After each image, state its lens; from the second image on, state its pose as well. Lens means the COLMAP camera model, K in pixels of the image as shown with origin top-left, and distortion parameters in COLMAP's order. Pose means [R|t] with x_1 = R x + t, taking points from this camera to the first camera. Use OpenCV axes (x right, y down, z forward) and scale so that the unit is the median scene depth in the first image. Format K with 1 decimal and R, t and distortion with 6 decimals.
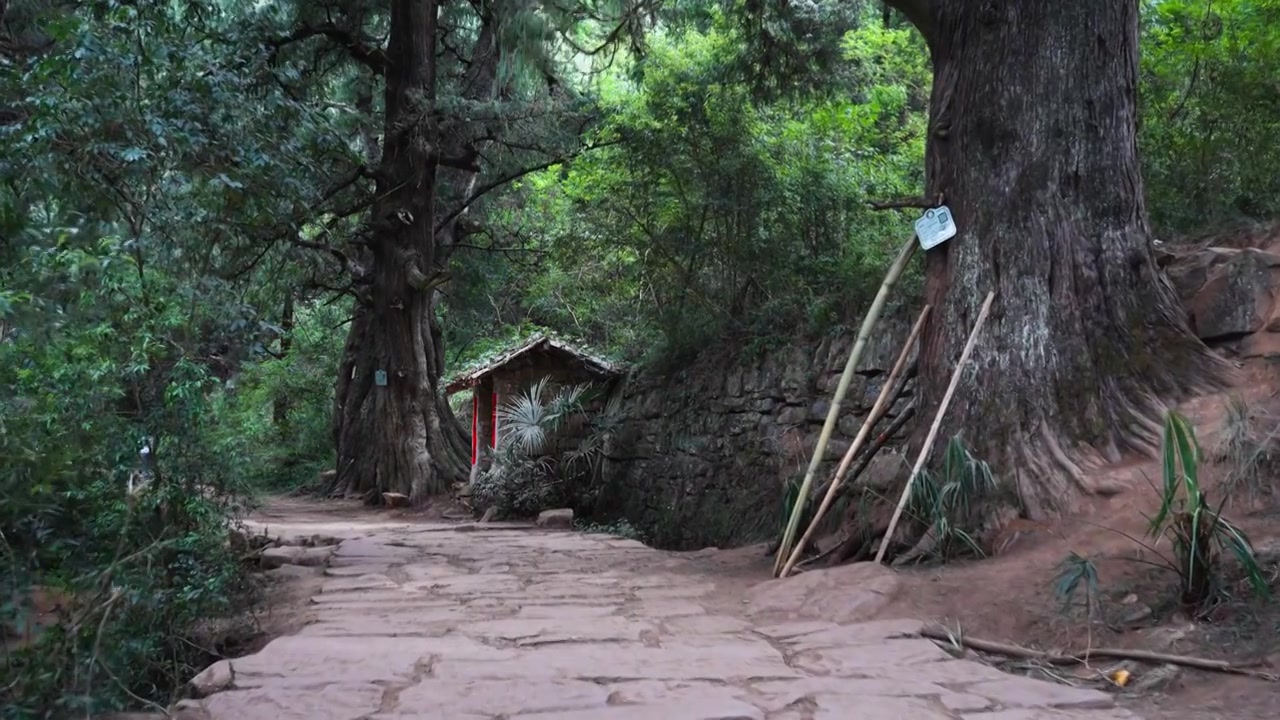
lens RADIAL K [[1268.3, 0, 641.3], [0, 1268.3, 361.8], [0, 0, 1]] dist [-0.000770, -0.017910]
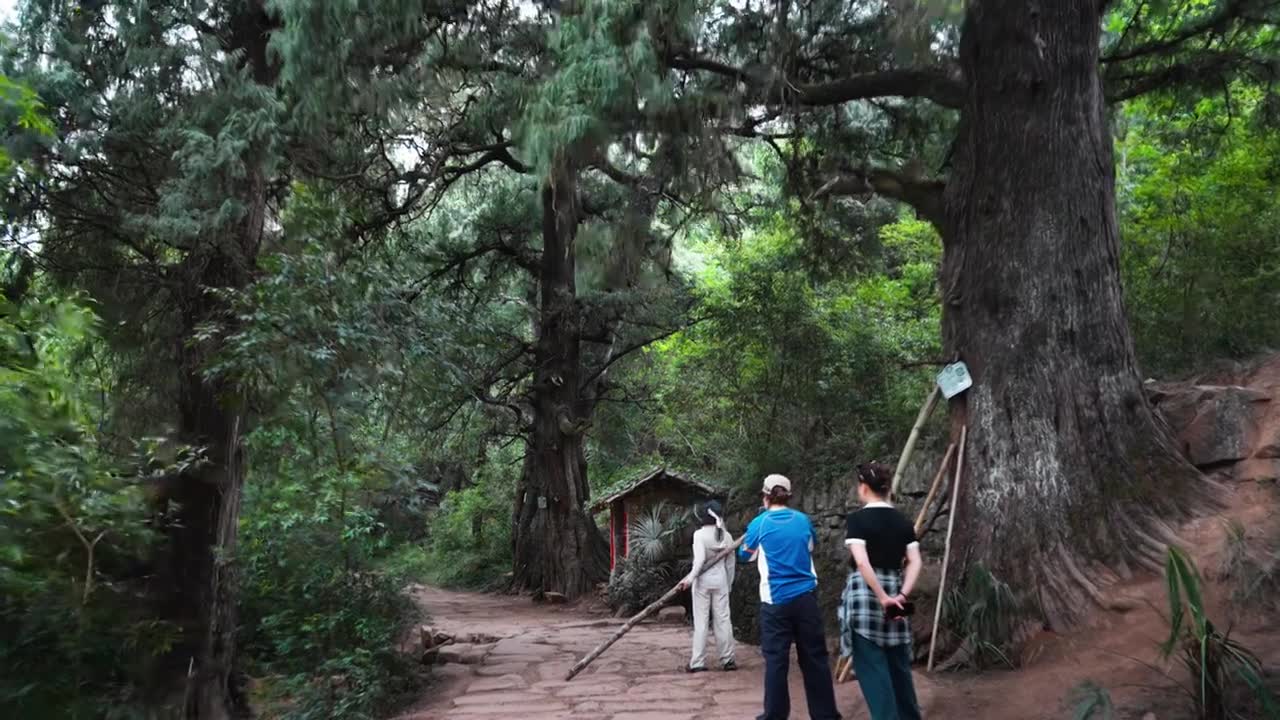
lens RADIAL K [[941.9, 0, 641.1], [0, 941.9, 363.6], [0, 0, 1]] dist [-0.003553, -0.004706]
pose [[0.992114, -0.045581, -0.116761, 0.028313], [0.031393, 0.992206, -0.120592, -0.015390], [0.121348, 0.115975, 0.985812, 0.052817]]
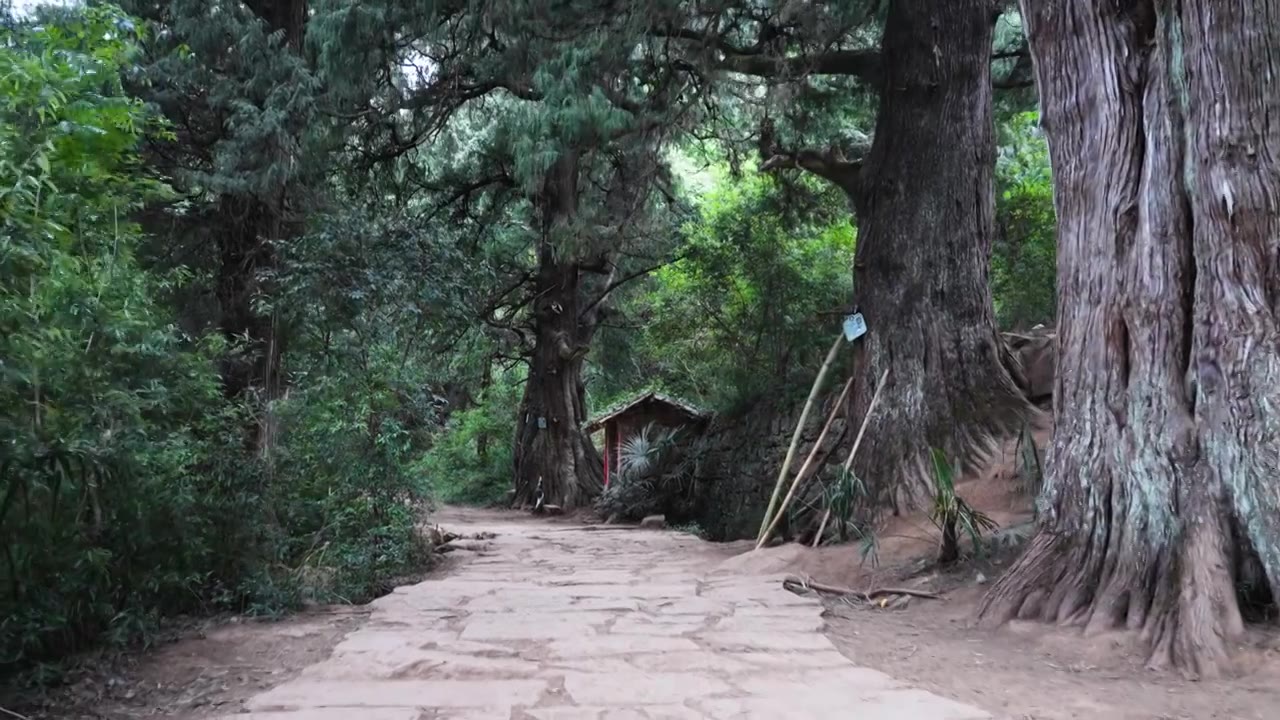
lens RADIAL K [[1028.6, 0, 642.9], [0, 1028.6, 363.2], [0, 0, 1]] dist [-0.005755, -0.000416]
pose [[0.990337, -0.021021, -0.137077, 0.101878], [0.015940, 0.999148, -0.038064, -0.012761], [0.137760, 0.035511, 0.989829, -0.184280]]
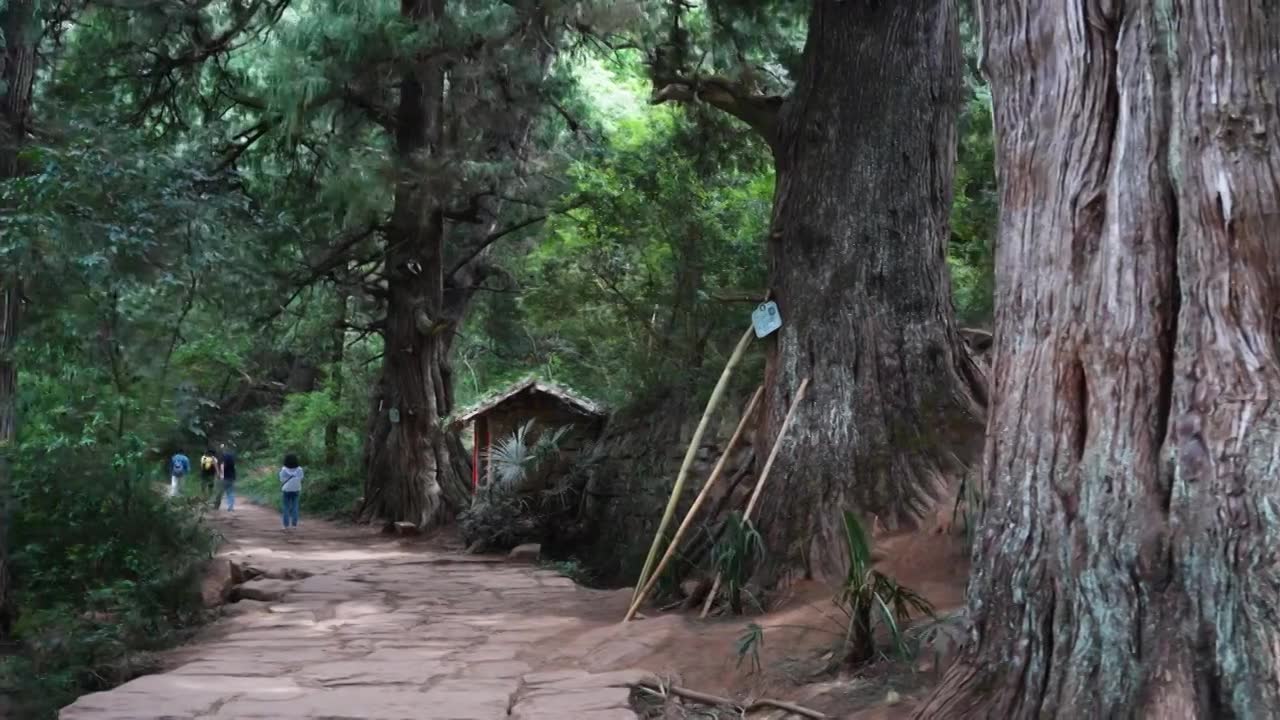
lens RADIAL K [[1279.2, 0, 640.7], [0, 1279.2, 362.8], [0, 0, 1]] dist [0.007482, -0.018447]
pose [[0.996965, -0.000870, -0.077847, 0.144076], [0.000389, 0.999981, -0.006195, -0.040961], [0.077851, 0.006146, 0.996946, -0.112001]]
